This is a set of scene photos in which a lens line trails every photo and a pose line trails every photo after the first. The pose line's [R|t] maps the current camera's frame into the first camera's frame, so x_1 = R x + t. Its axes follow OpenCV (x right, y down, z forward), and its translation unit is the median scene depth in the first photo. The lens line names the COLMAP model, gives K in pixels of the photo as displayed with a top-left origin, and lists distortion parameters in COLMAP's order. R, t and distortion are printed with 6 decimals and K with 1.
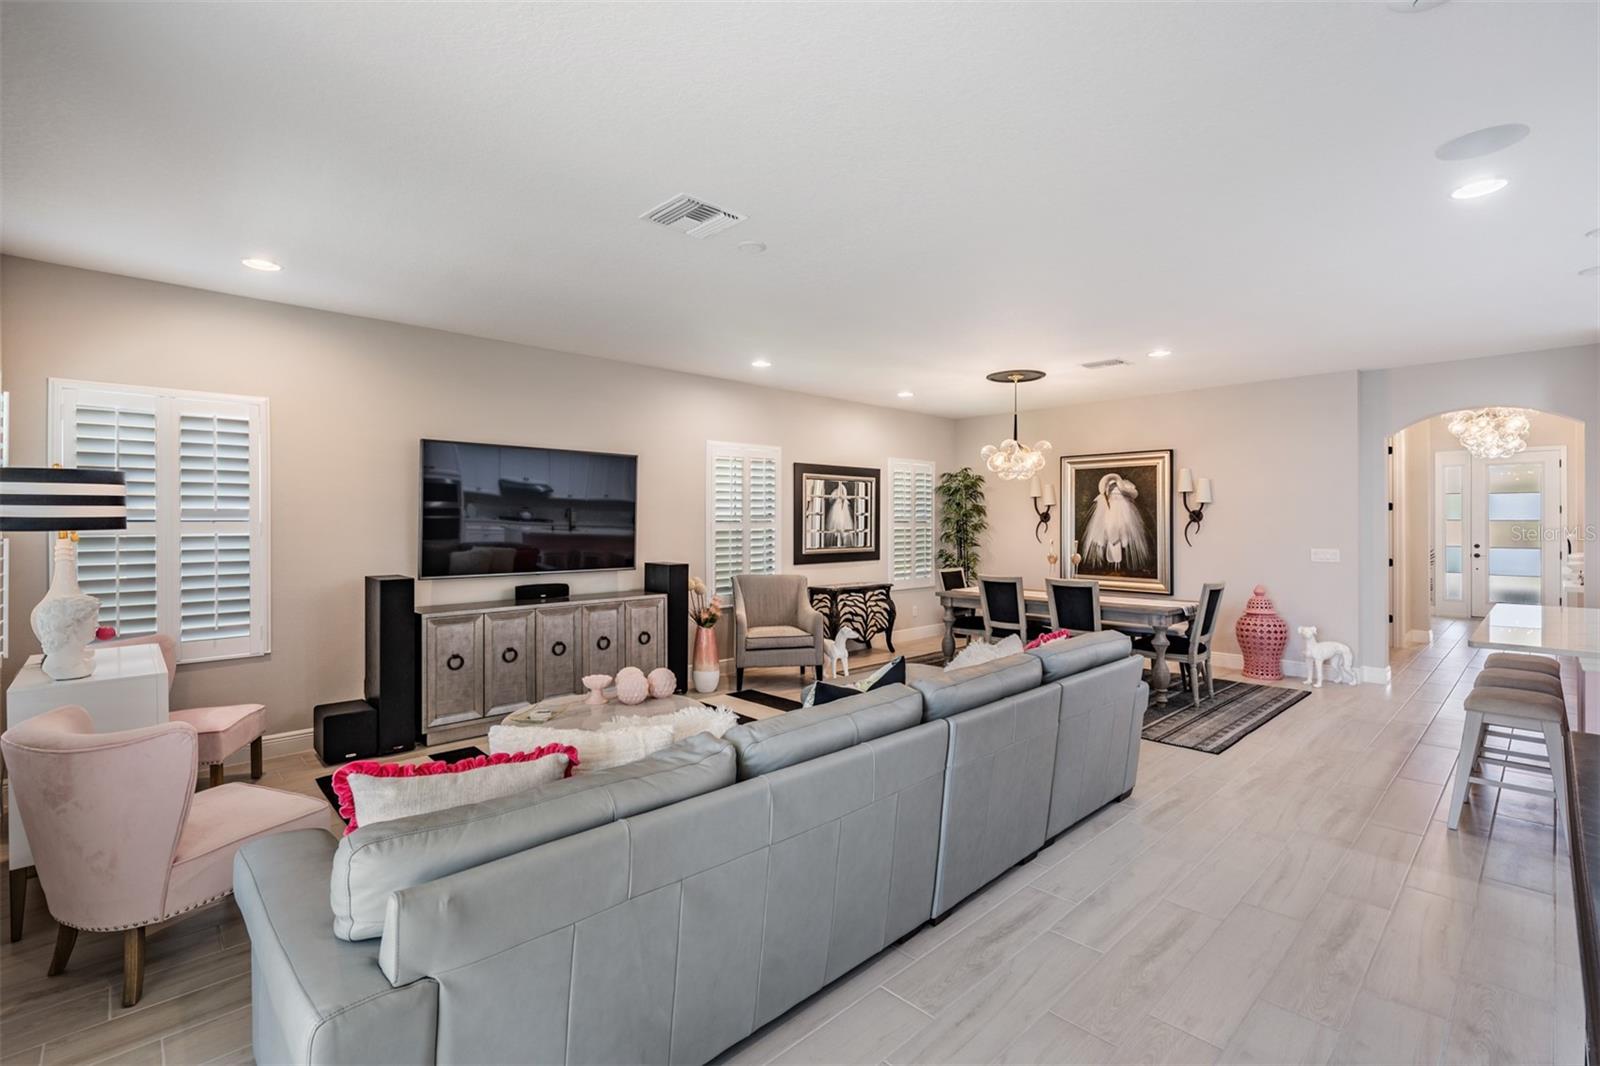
lens RADIAL K [[737.5, 0, 789.1], [0, 737.5, 519.8], [0, 0, 1]] dist [0.000742, -0.000370]
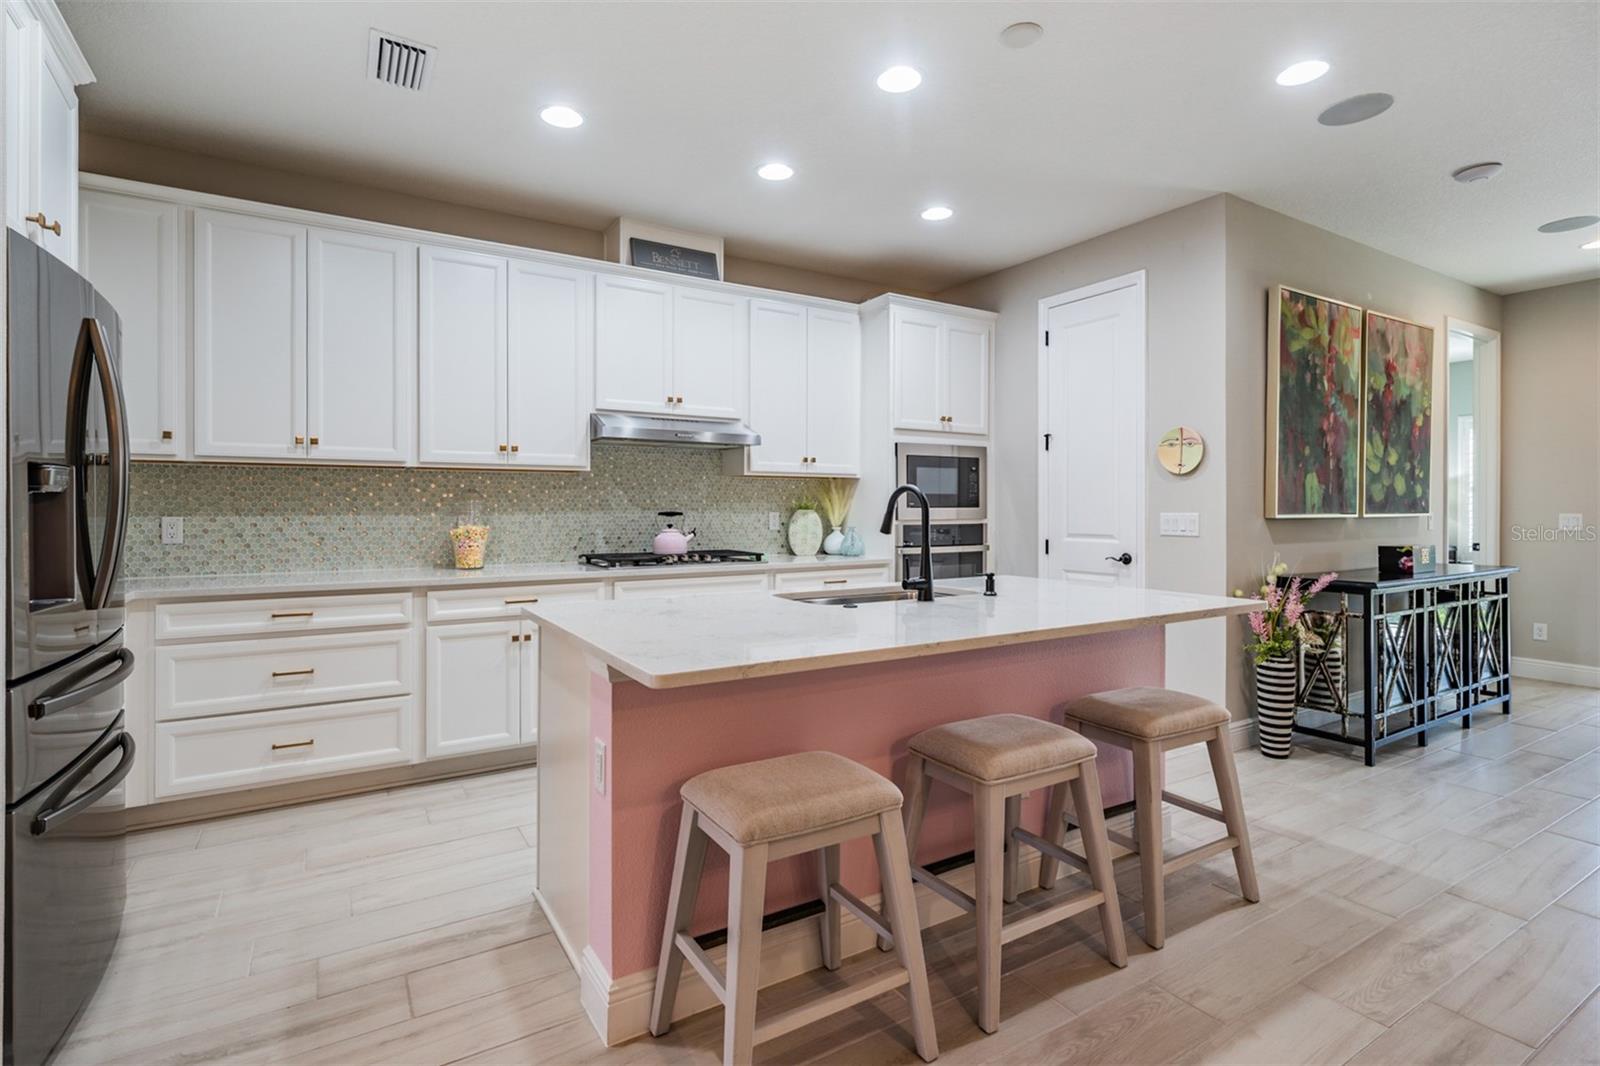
lens RADIAL K [[777.3, 0, 801.4], [0, 777.3, 510.7], [0, 0, 1]] dist [0.000545, -0.000619]
pose [[-0.978629, -0.001260, 0.205630, 0.543268], [-0.001237, 0.999999, 0.000239, 0.032374], [-0.205630, -0.000021, -0.978630, 0.829826]]
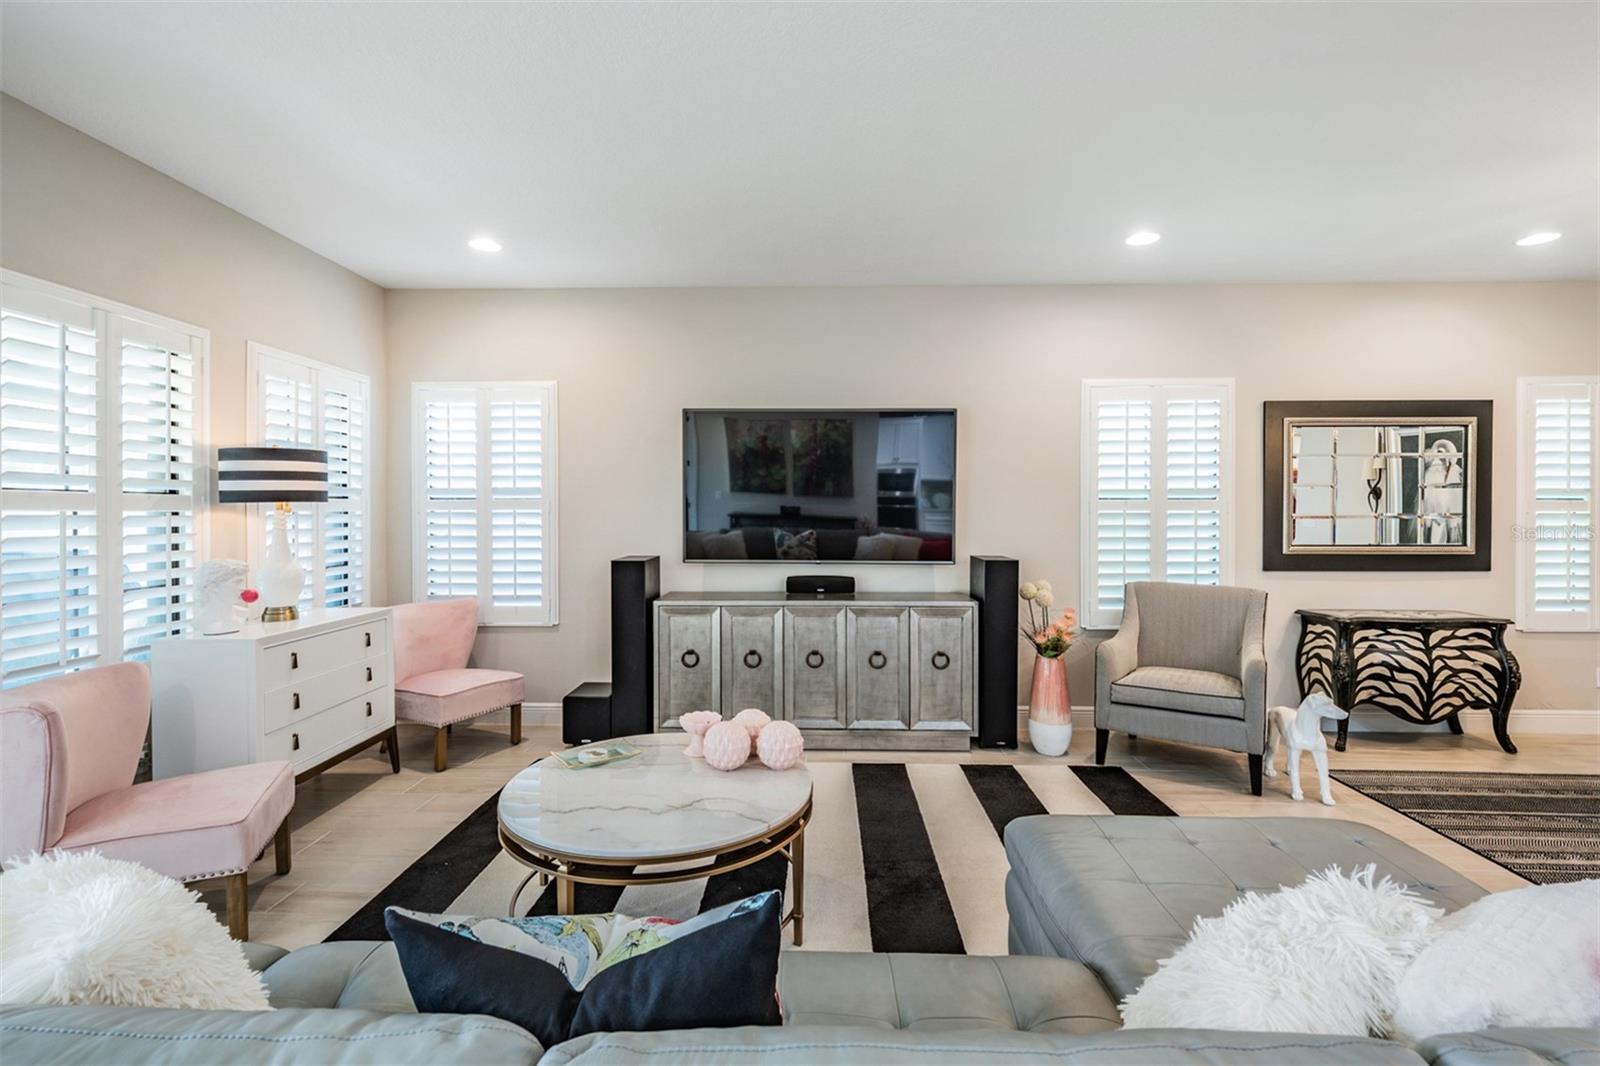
lens RADIAL K [[710.5, 0, 795.5], [0, 710.5, 515.7], [0, 0, 1]] dist [-0.000254, 0.000079]
pose [[0.704551, 0.004384, -0.709640, 0.152110], [0.001191, 0.999972, 0.007361, 0.011291], [0.709652, -0.006032, 0.704526, 0.325430]]
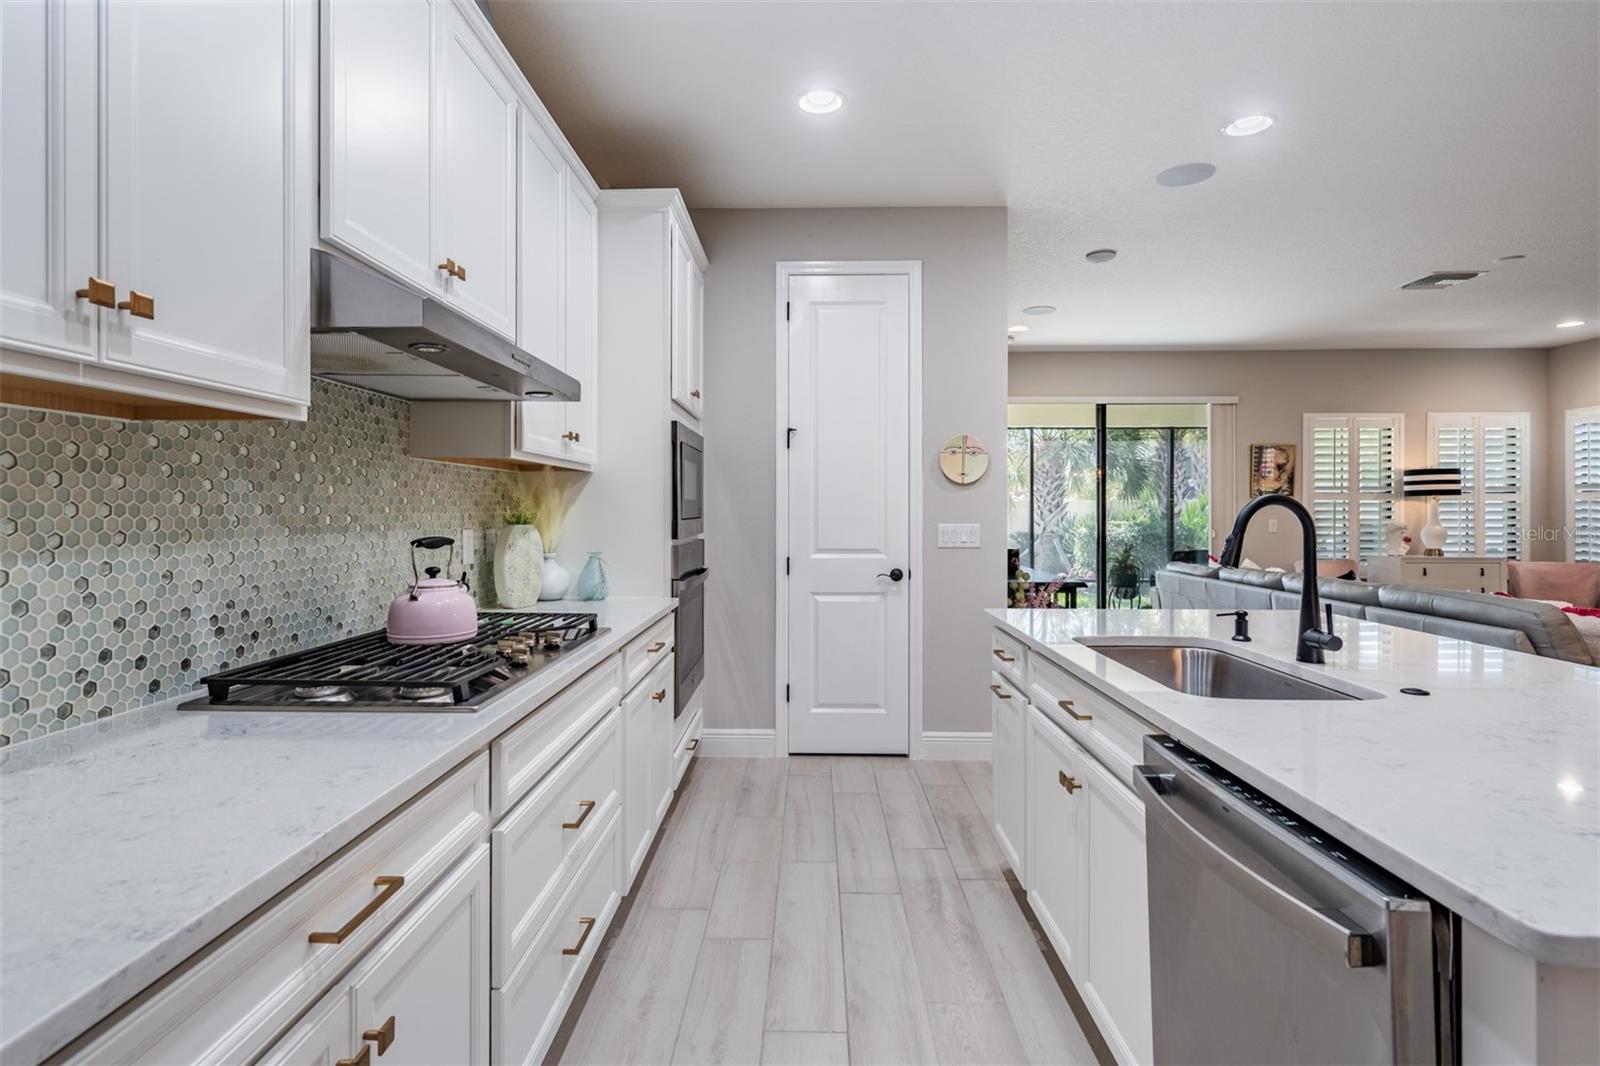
lens RADIAL K [[777.3, 0, 801.4], [0, 777.3, 510.7], [0, 0, 1]] dist [0.000545, -0.000619]
pose [[-0.707386, -0.000959, -0.706827, 0.841695], [0.000189, 0.999999, -0.001545, 0.025656], [0.706827, -0.001226, -0.707385, 0.538549]]
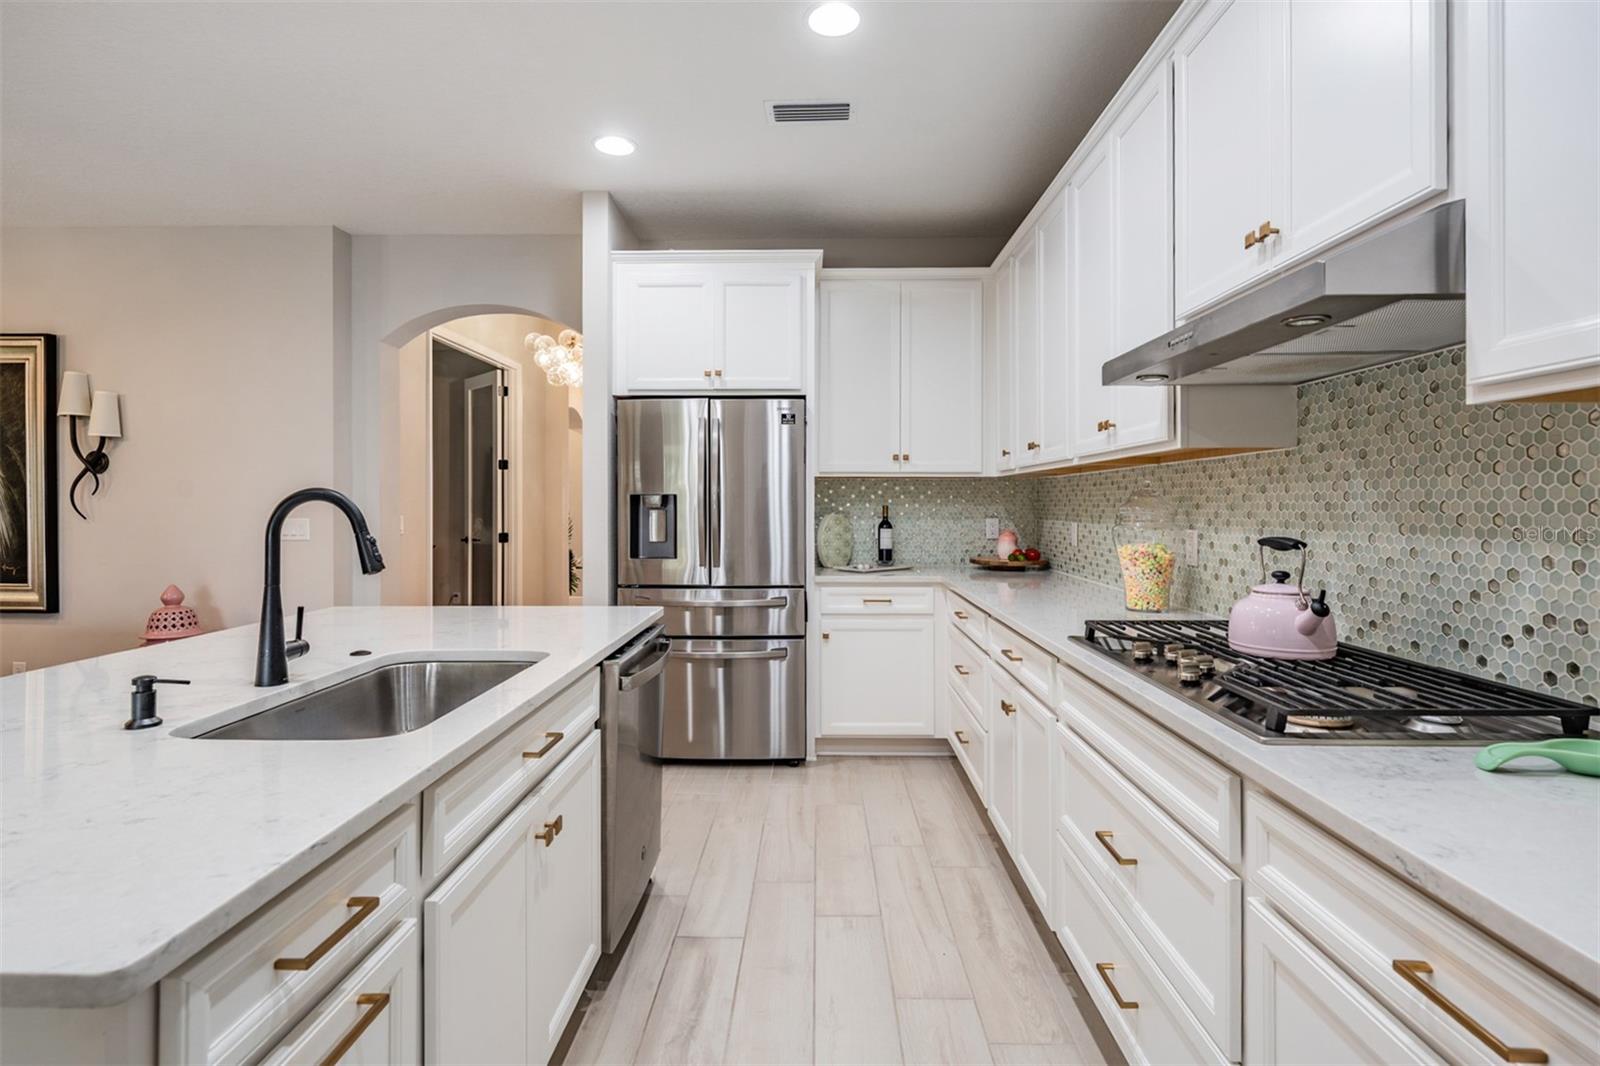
lens RADIAL K [[789.9, 0, 795.2], [0, 789.9, 503.5], [0, 0, 1]] dist [0.000338, -0.000227]
pose [[0.711980, -0.000429, 0.702200, 0.511606], [-0.000768, 0.999999, 0.001390, 0.023930], [-0.702200, -0.001529, 0.711978, 0.233650]]
